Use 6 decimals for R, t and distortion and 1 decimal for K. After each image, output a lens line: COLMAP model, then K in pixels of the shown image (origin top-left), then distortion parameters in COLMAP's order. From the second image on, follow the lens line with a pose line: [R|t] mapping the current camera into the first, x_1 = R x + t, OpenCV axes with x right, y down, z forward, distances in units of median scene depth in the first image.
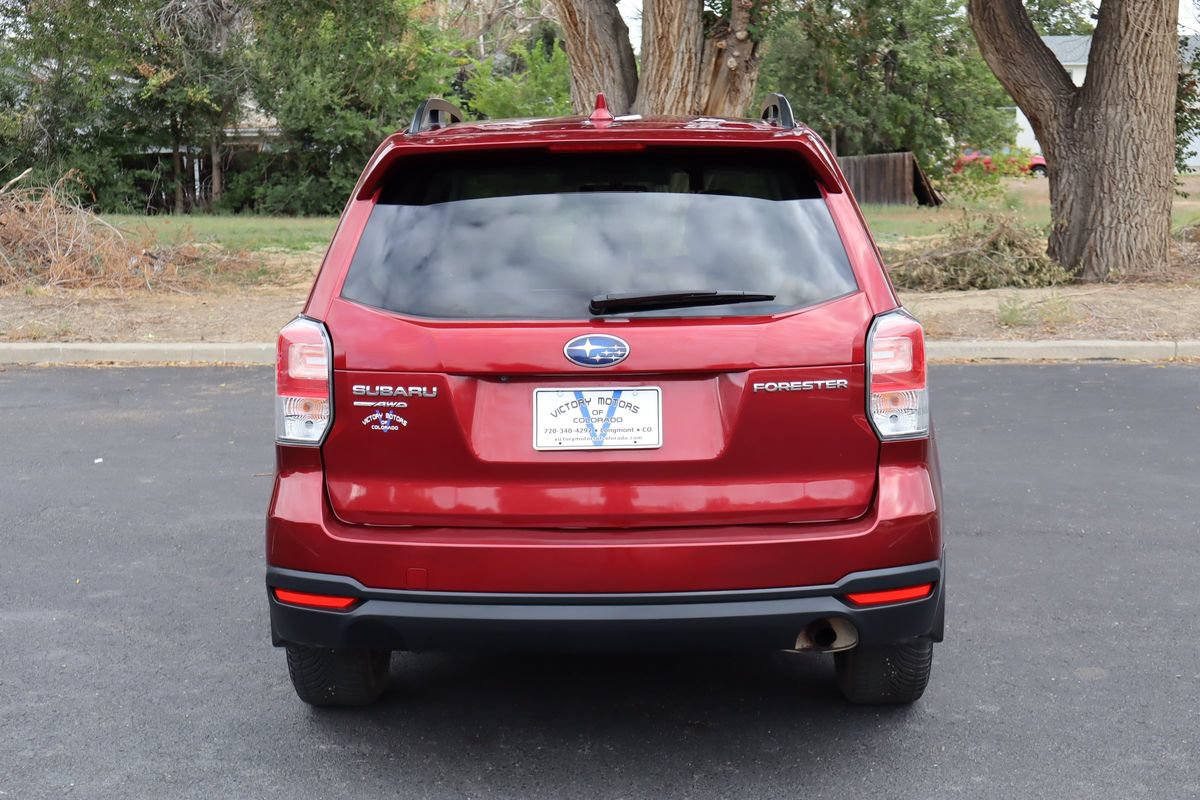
lens RADIAL K [[1824.9, 0, 600.0], [0, 1824.9, 400.0], [0, 0, 1]] dist [0.001433, 0.027044]
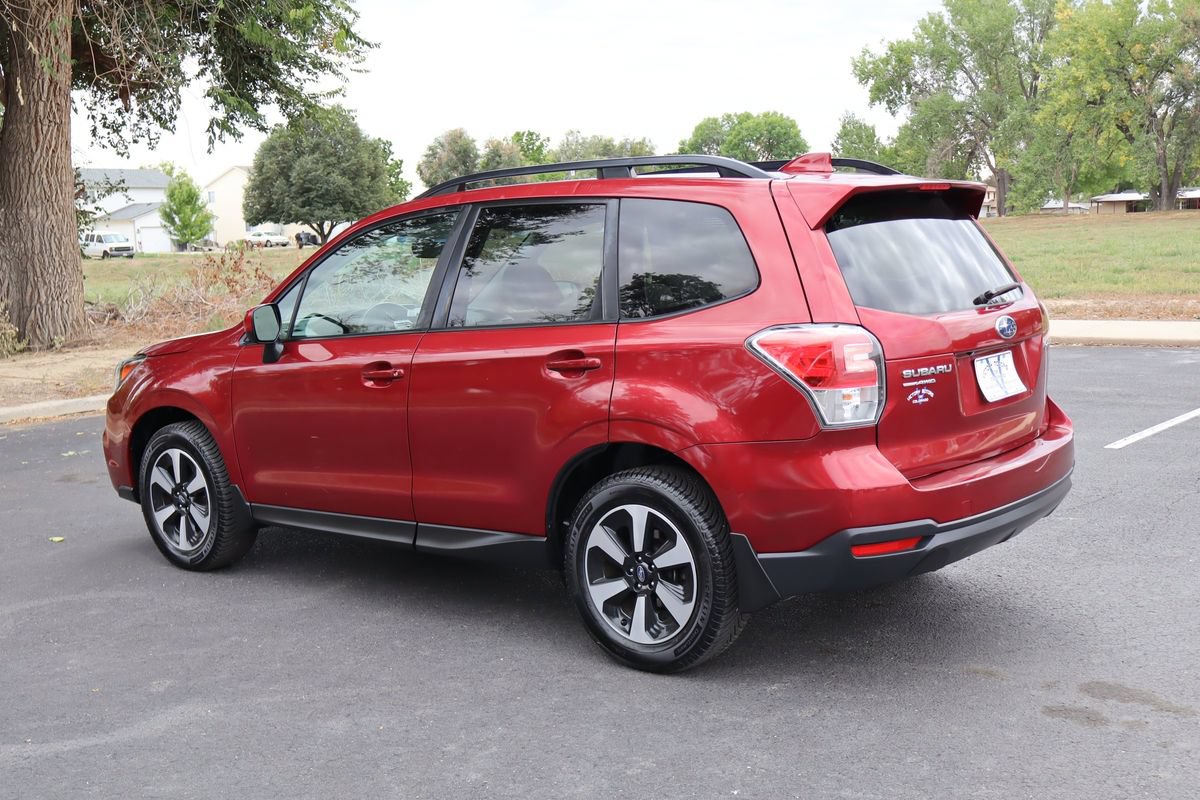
lens RADIAL K [[1353.5, 0, 630.0], [0, 1353.5, 402.3], [0, 0, 1]] dist [0.000945, -0.010865]
pose [[0.601137, -0.113121, 0.791099, -0.954208], [0.134712, 0.990109, 0.039213, -0.046735], [-0.787710, 0.082998, 0.610430, 0.551564]]
